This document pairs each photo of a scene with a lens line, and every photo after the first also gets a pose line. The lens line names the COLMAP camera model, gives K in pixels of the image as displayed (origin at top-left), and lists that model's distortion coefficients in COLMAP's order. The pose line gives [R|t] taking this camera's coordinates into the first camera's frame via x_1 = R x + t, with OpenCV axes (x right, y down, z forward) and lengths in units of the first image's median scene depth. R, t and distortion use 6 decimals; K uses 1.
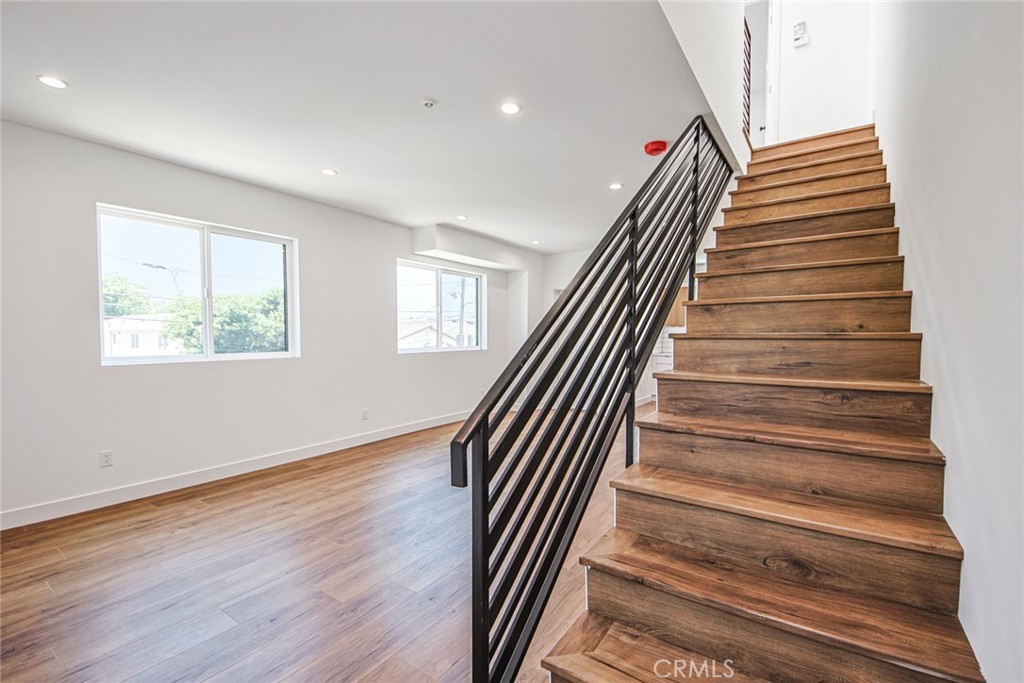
lens RADIAL K [[432.0, 0, 517.9], [0, 432.0, 350.9], [0, 0, 1]] dist [0.027802, -0.022016]
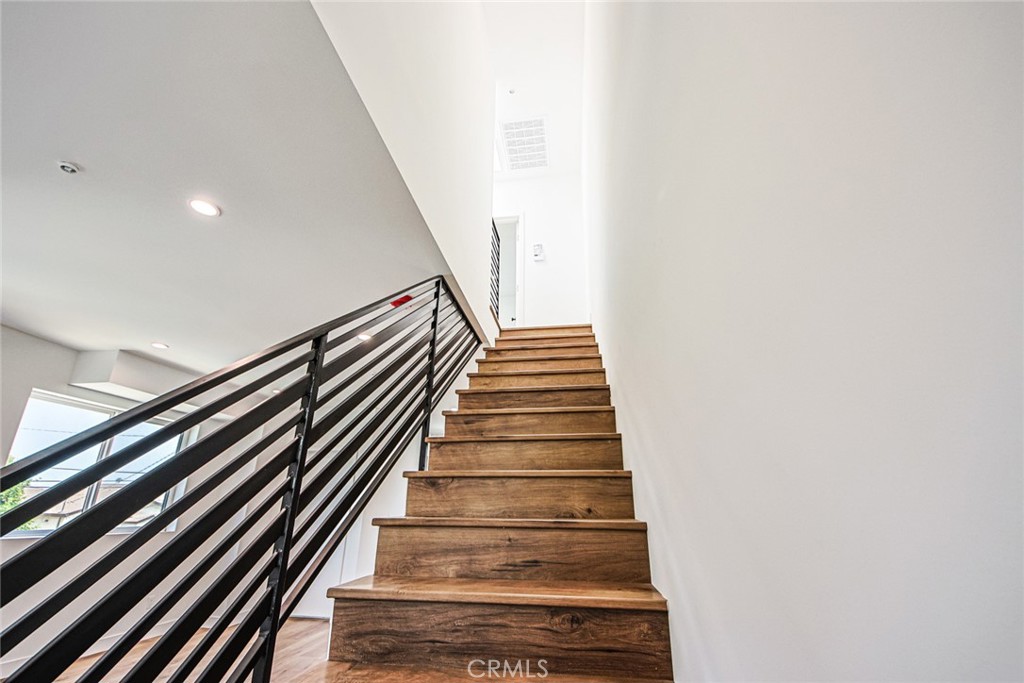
lens RADIAL K [[432.0, 0, 509.7], [0, 432.0, 360.5], [0, 0, 1]] dist [0.027802, -0.022016]
pose [[0.891994, 0.149339, 0.426666, 0.162256], [0.009757, 0.937274, -0.348456, -0.025506], [-0.451941, 0.314984, 0.834586, 0.180030]]
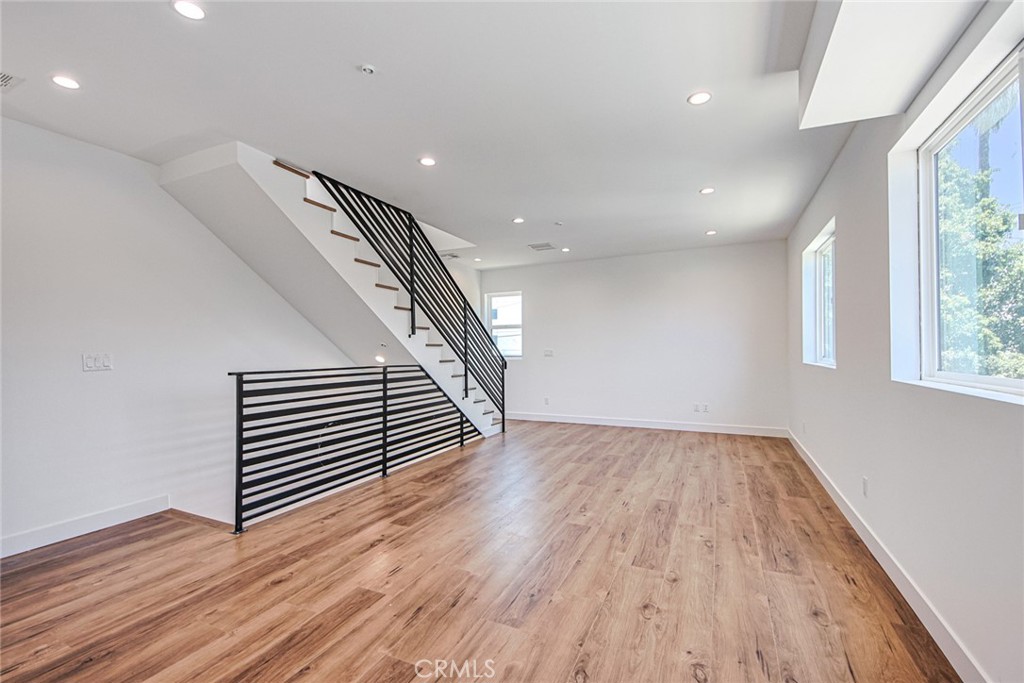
lens RADIAL K [[432.0, 0, 513.4], [0, 432.0, 346.7], [0, 0, 1]] dist [0.027802, -0.022016]
pose [[-0.985734, 0.004848, -0.168238, 0.291714], [-0.000671, 0.999464, 0.032733, -0.079130], [0.168307, 0.032379, -0.985203, 2.564928]]
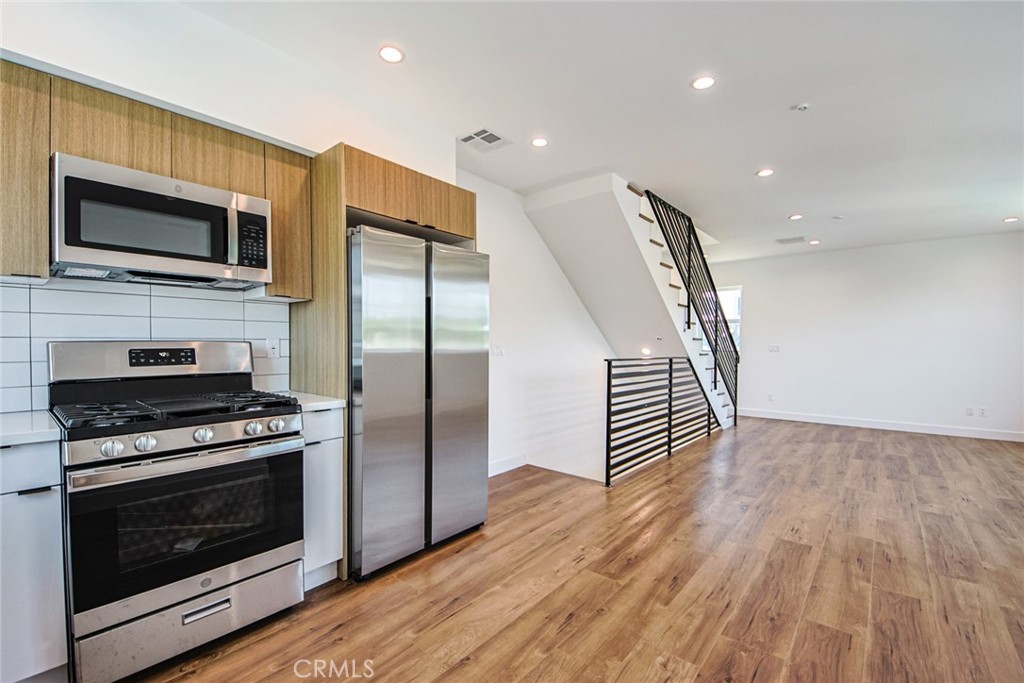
lens RADIAL K [[432.0, 0, 511.6], [0, 432.0, 346.6], [0, 0, 1]] dist [0.027802, -0.022016]
pose [[-0.994697, -0.007630, 0.102565, 0.906870], [-0.003104, 0.999017, 0.044219, -0.076105], [-0.102802, 0.043666, -0.993743, 2.740412]]
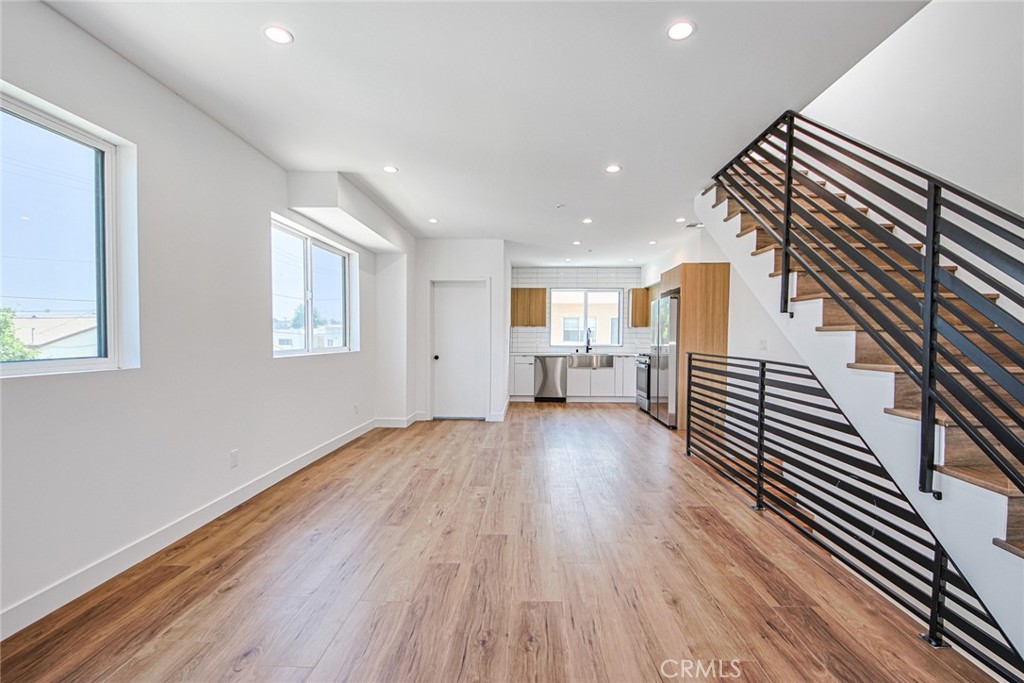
lens RADIAL K [[445.9, 0, 516.2], [0, 445.9, 352.3], [0, 0, 1]] dist [-0.003905, -0.001904]
pose [[0.840888, -0.014737, 0.541009, -0.629873], [0.016407, 0.999864, 0.001735, 0.003041], [-0.540961, 0.007417, 0.841015, 0.451903]]
